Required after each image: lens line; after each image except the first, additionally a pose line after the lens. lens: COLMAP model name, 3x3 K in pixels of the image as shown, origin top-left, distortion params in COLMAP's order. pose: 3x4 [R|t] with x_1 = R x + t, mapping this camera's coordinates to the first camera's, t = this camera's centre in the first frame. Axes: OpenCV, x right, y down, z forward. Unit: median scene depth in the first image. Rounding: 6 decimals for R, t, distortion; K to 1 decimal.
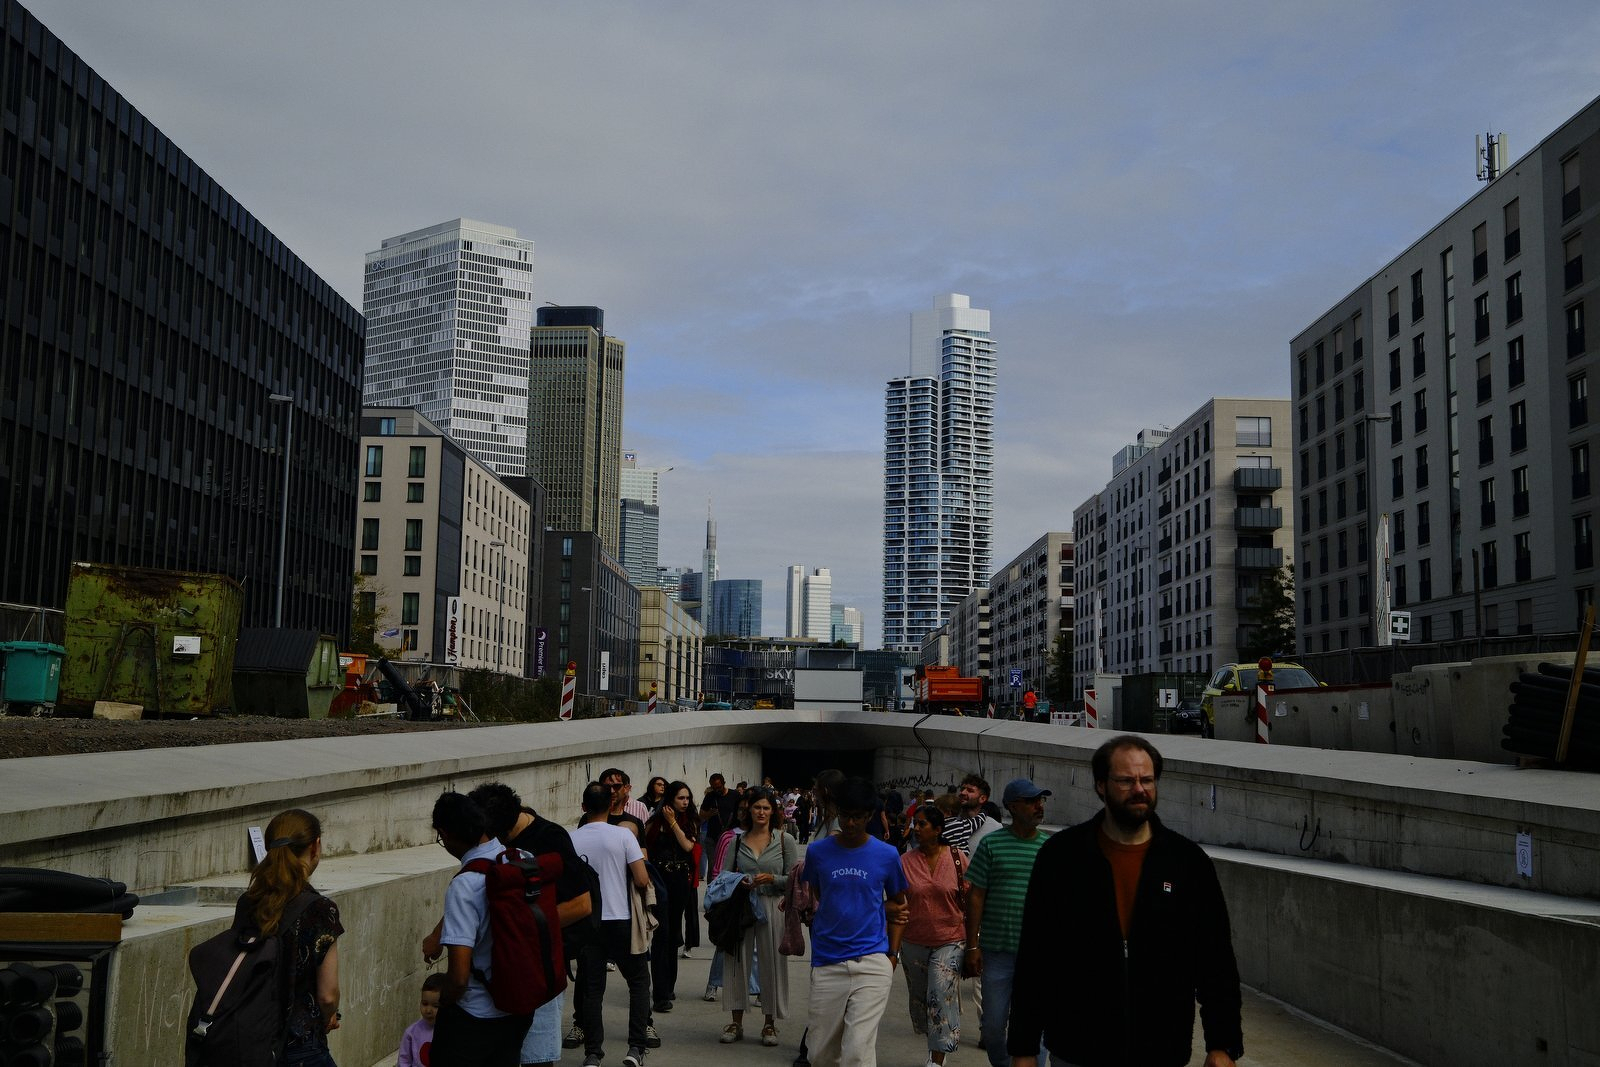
lens RADIAL K [[1732.6, 0, 792.4], [0, 1732.6, 542.7], [0, 0, 1]] dist [-0.011308, 0.000000]
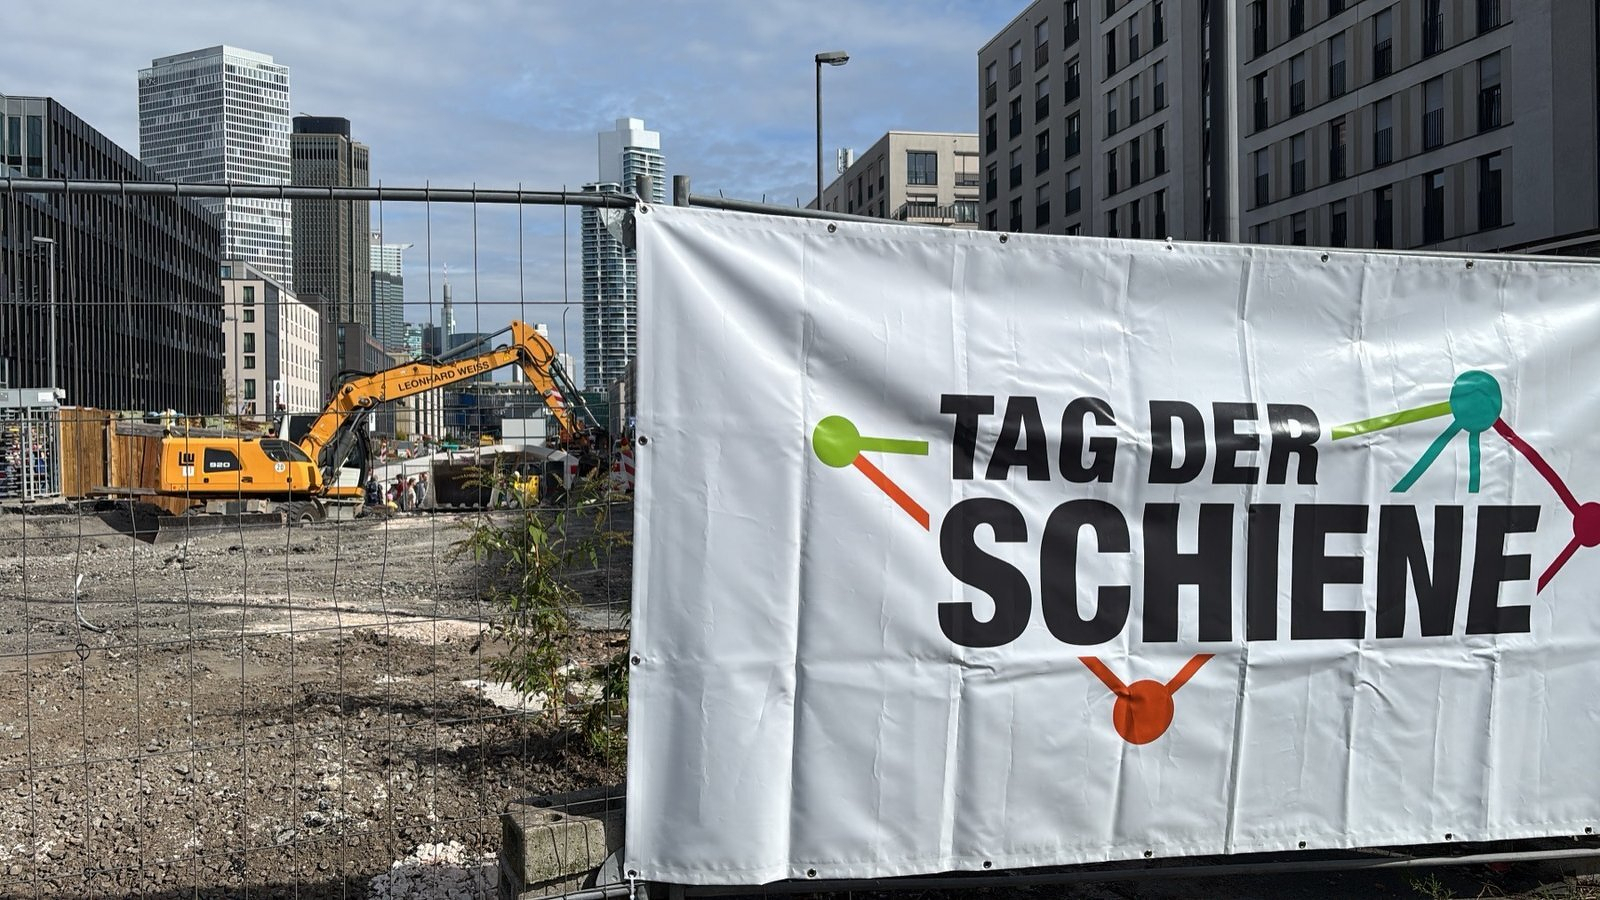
lens RADIAL K [[1365.6, 0, 801.2], [0, 1365.6, 448.2], [0, 0, 1]] dist [0.078381, -0.002784]
pose [[0.979459, -0.027541, 0.199755, 0.004342], [0.005739, 0.994035, 0.108909, -0.008416], [-0.201563, -0.105526, 0.973775, -0.068529]]
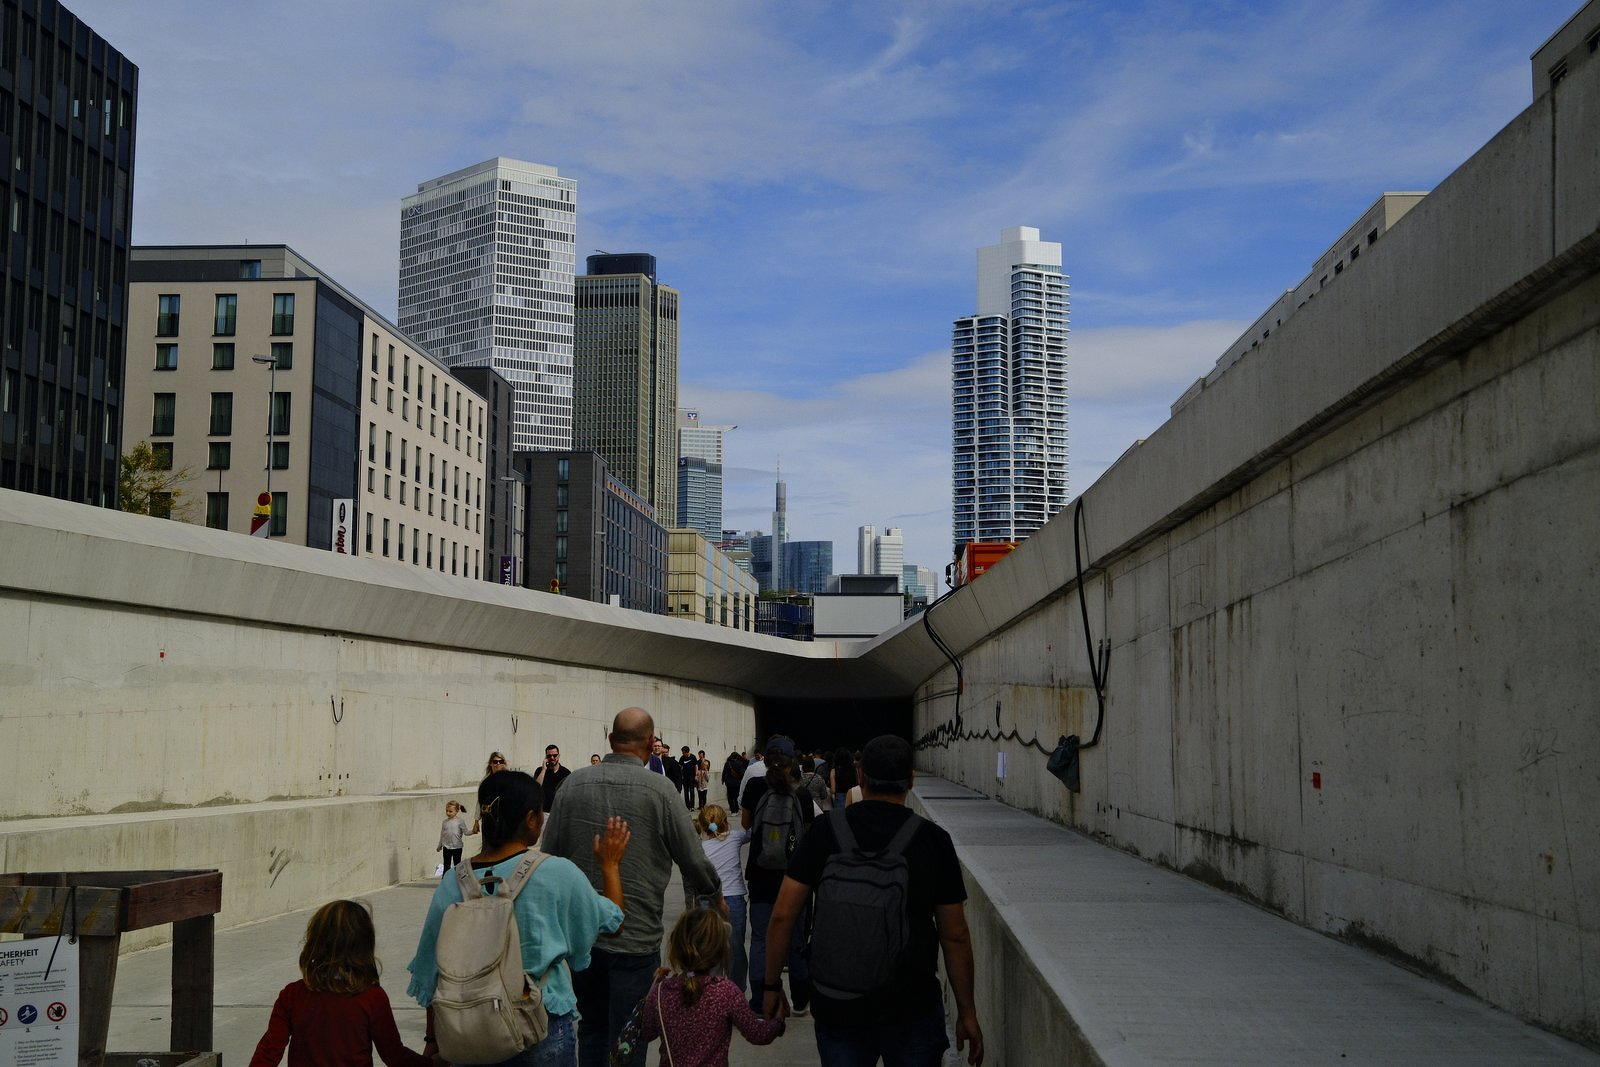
lens RADIAL K [[1732.6, 0, 798.4], [0, 1732.6, 536.3], [0, 0, 1]] dist [-0.011308, 0.000000]
pose [[0.999041, -0.018952, -0.039471, 0.005508], [0.019591, 0.999682, 0.015871, 0.007731], [0.039158, -0.016629, 0.999095, 0.053125]]
